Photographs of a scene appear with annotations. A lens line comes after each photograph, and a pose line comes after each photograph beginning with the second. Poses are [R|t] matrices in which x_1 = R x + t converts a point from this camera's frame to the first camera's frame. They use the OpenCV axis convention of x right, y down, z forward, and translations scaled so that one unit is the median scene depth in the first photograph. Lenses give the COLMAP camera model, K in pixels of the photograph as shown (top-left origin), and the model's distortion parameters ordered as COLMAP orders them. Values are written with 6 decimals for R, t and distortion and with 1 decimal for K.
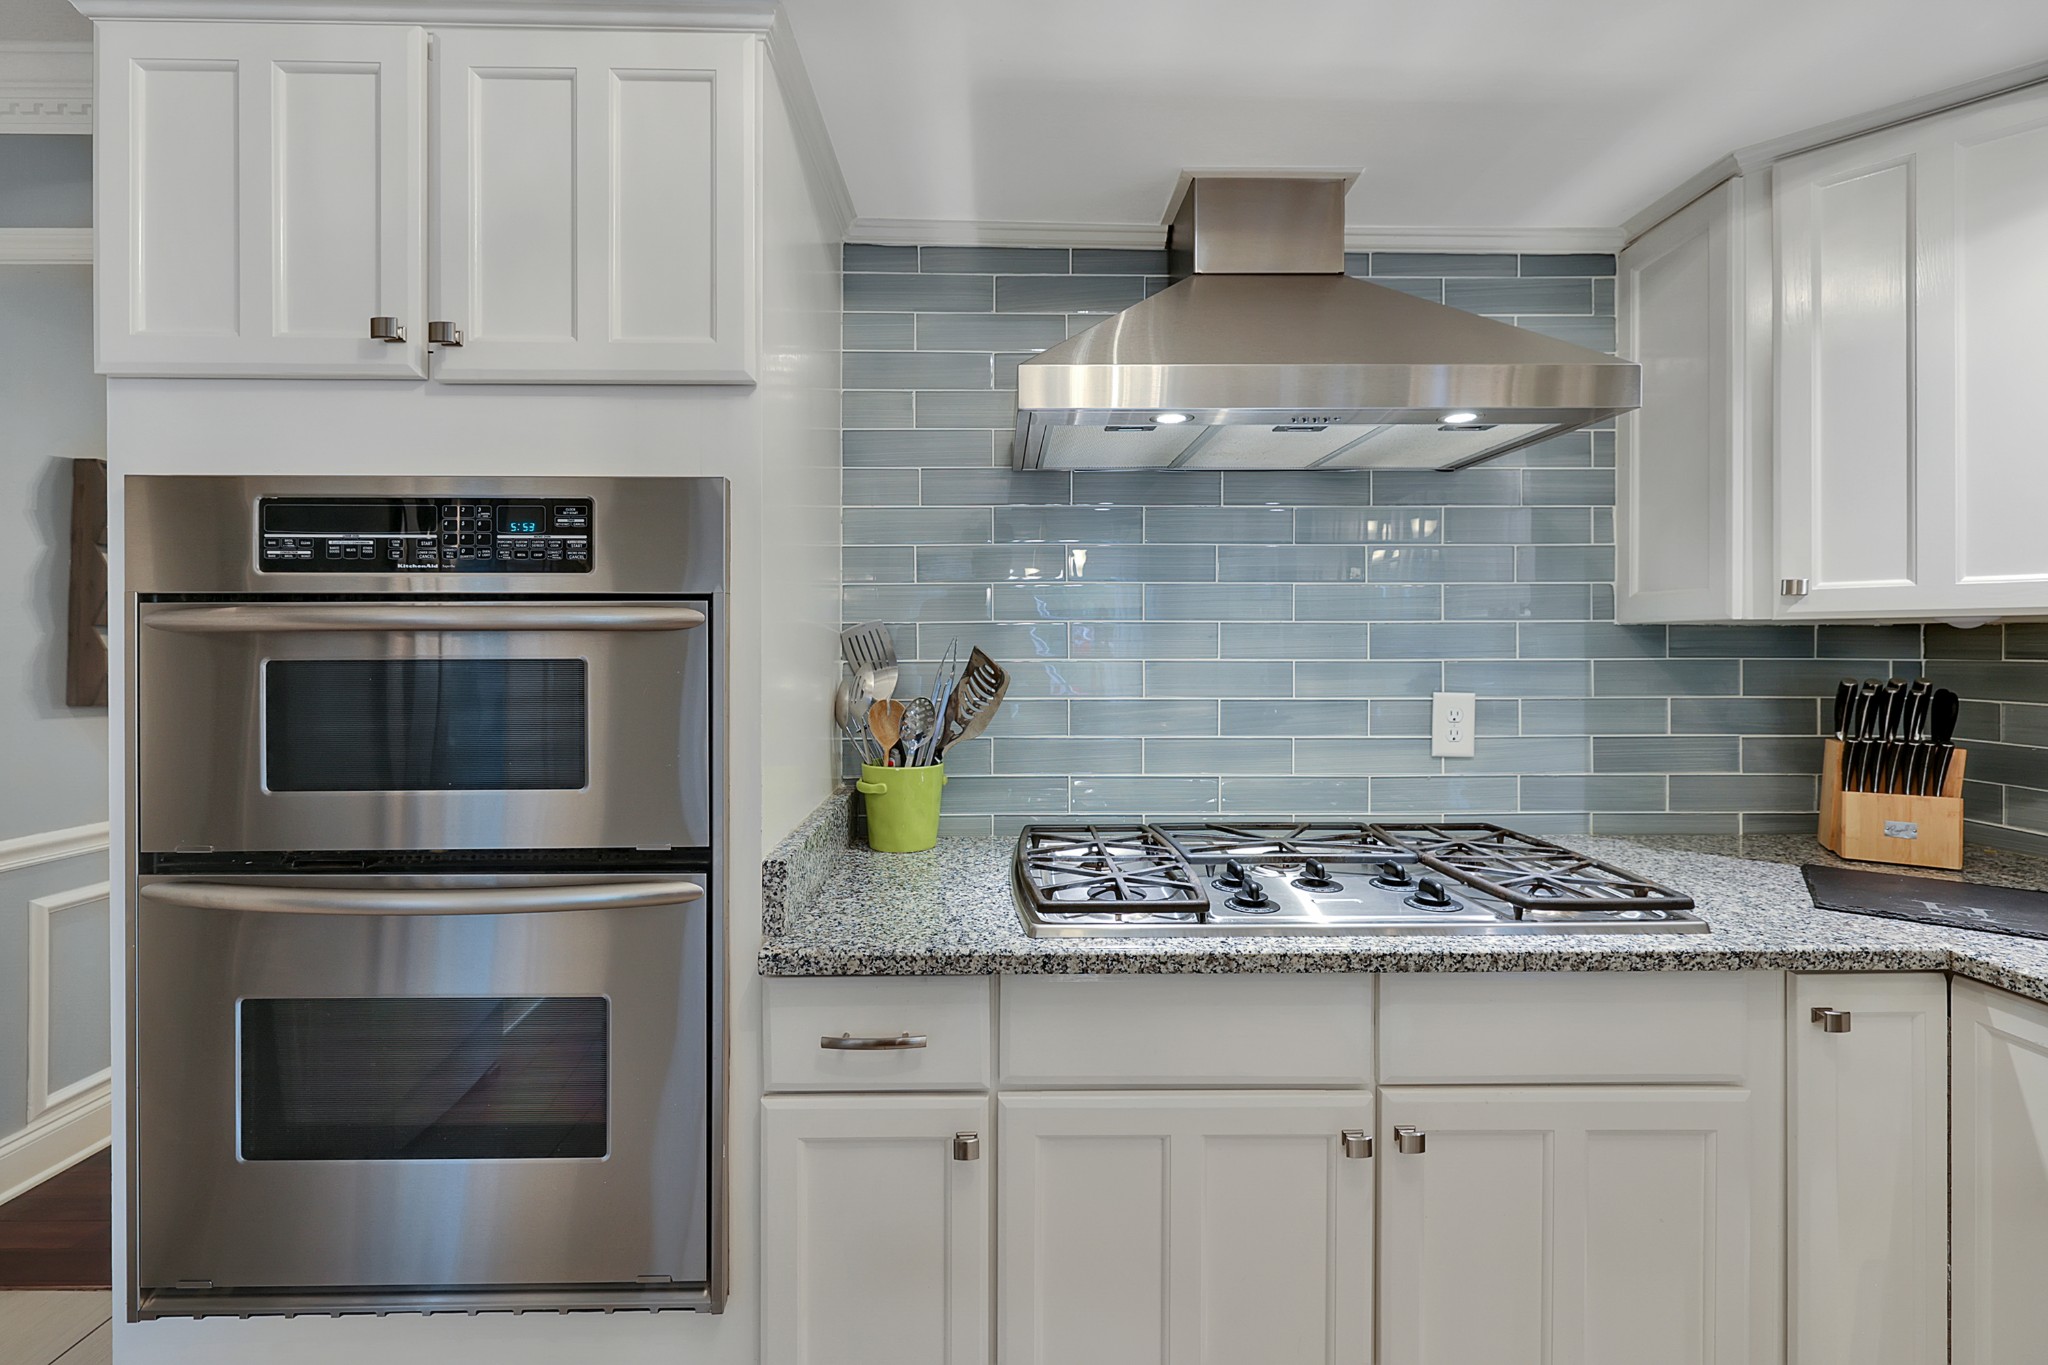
lens RADIAL K [[884.0, 0, 998.0], [0, 884.0, 649.2], [0, 0, 1]] dist [0.000564, -0.000245]
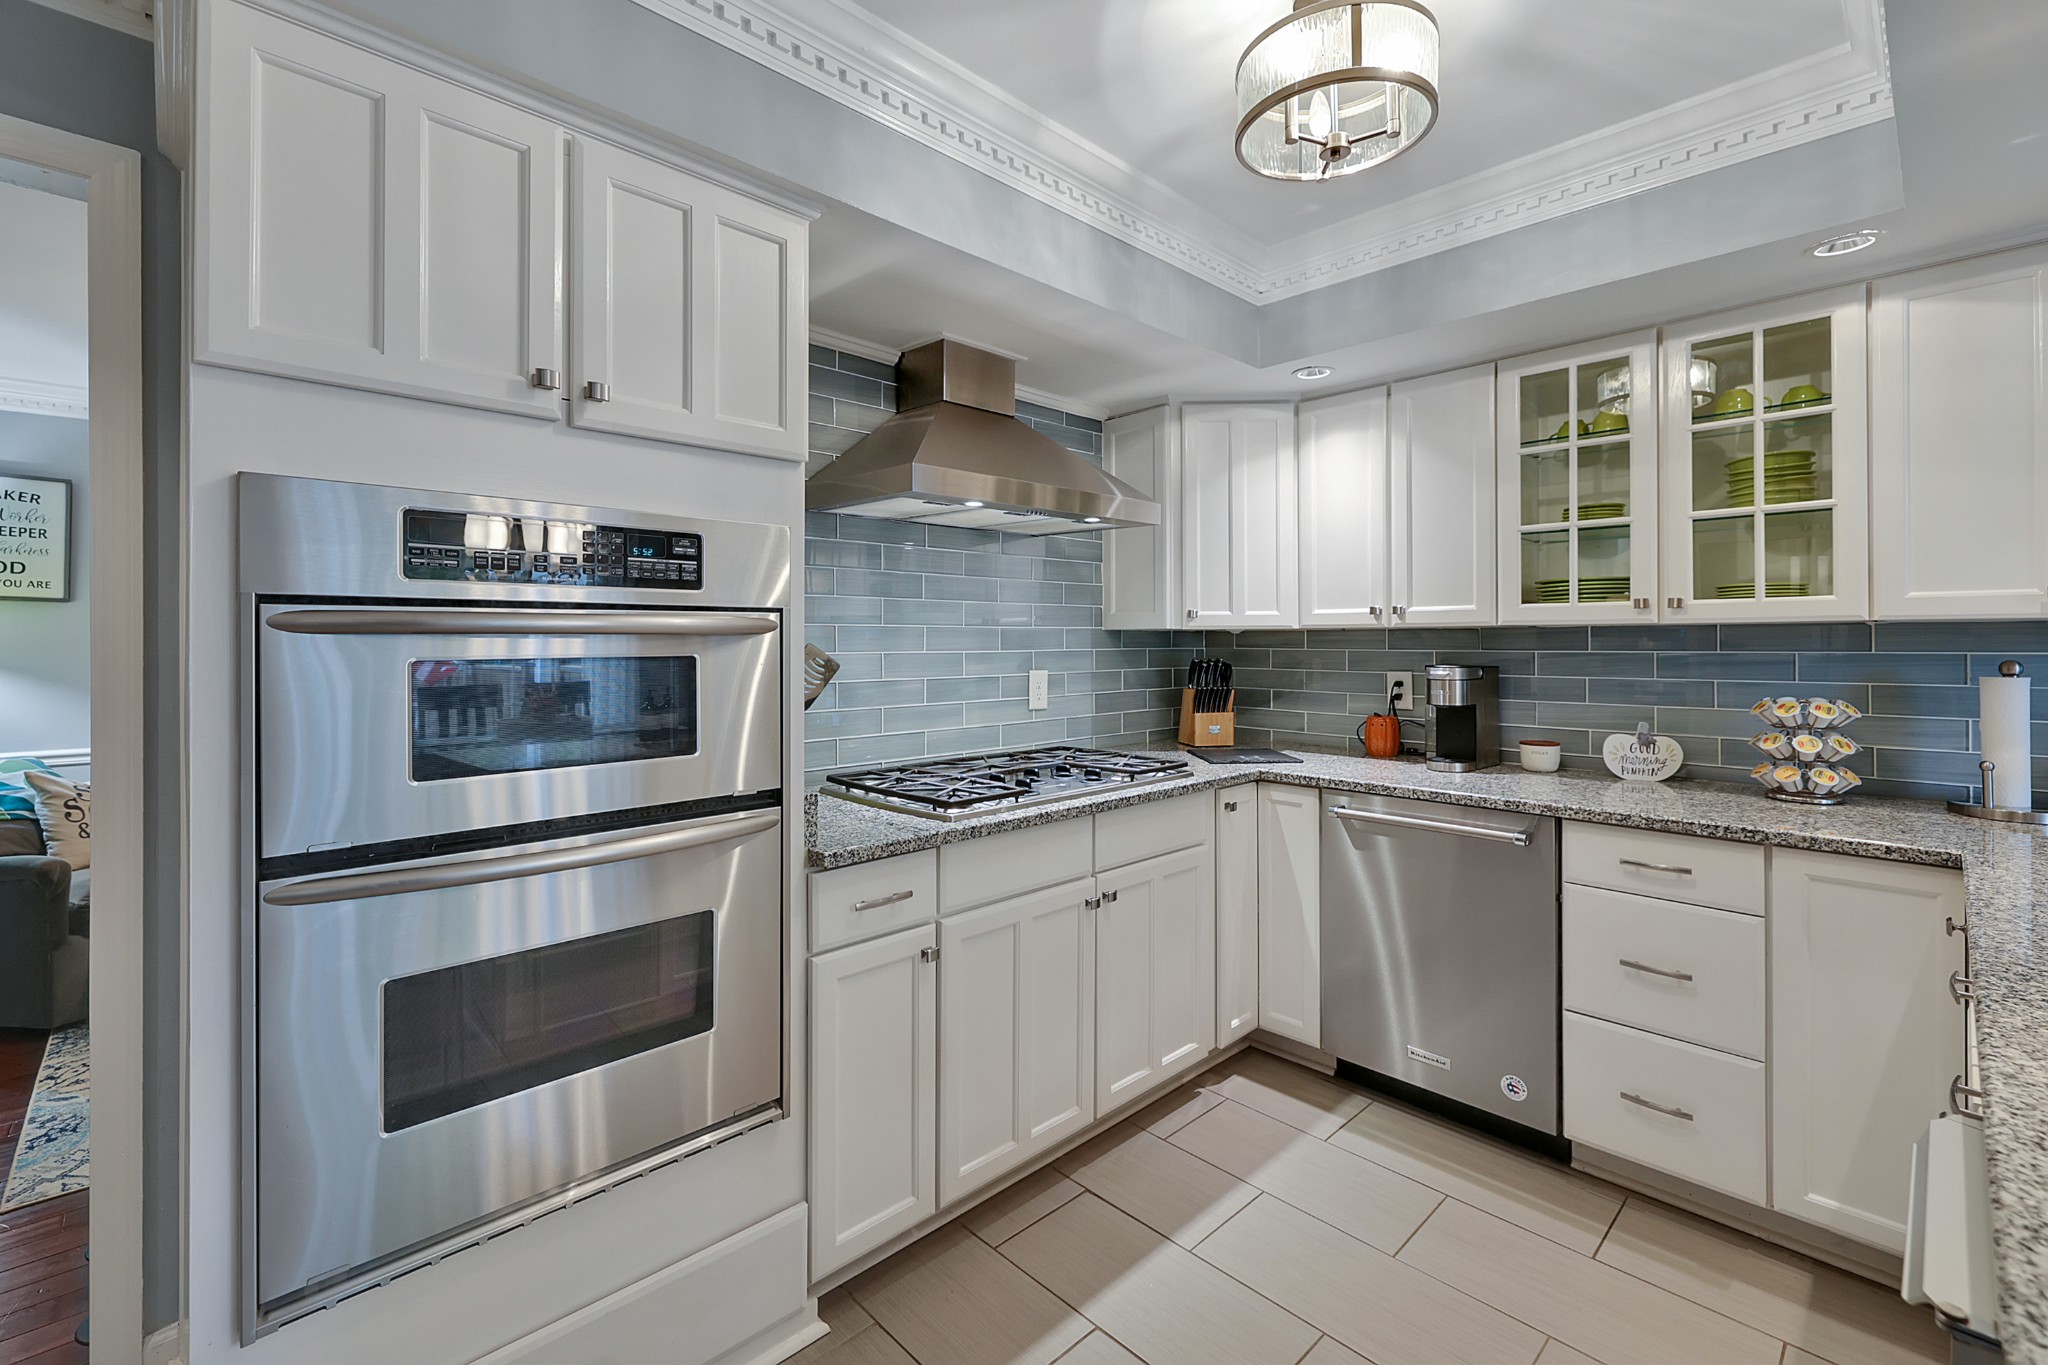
lens RADIAL K [[884.0, 0, 1019.6], [0, 884.0, 644.1], [0, 0, 1]] dist [0.000564, -0.000245]
pose [[0.728508, -0.004145, 0.685024, -1.003597], [0.002472, 0.999991, 0.003422, -0.009224], [-0.685032, -0.000800, 0.728512, -0.284416]]
